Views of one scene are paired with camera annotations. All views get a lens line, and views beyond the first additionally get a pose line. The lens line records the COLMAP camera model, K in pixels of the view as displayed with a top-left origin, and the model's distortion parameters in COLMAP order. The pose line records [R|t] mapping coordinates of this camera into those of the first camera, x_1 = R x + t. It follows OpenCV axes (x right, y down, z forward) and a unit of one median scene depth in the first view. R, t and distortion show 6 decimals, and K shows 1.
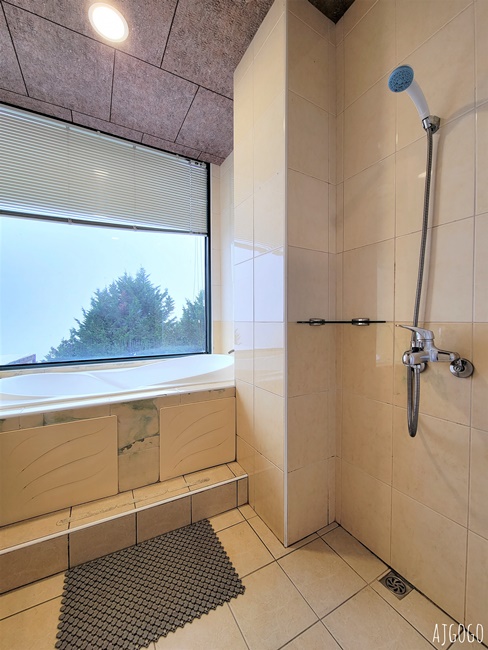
lens RADIAL K [[269.6, 0, 244.0], [0, 269.6, 325.0], [0, 0, 1]] dist [-0.001749, 0.000029]
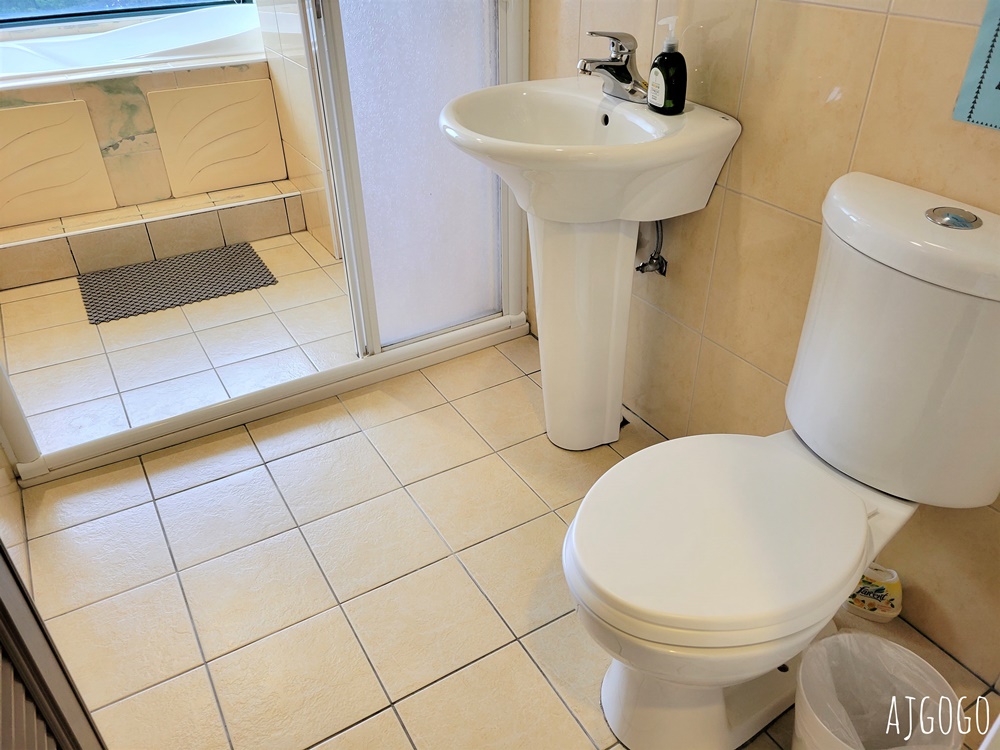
lens RADIAL K [[755.5, 0, 500.0], [0, 755.5, 375.0], [0, 0, 1]] dist [0.070384, -0.066324]
pose [[0.999458, -0.026334, 0.019736, 0.089090], [0.011866, 0.847764, 0.530241, -0.017909], [-0.030695, -0.529719, 0.847617, -0.179405]]
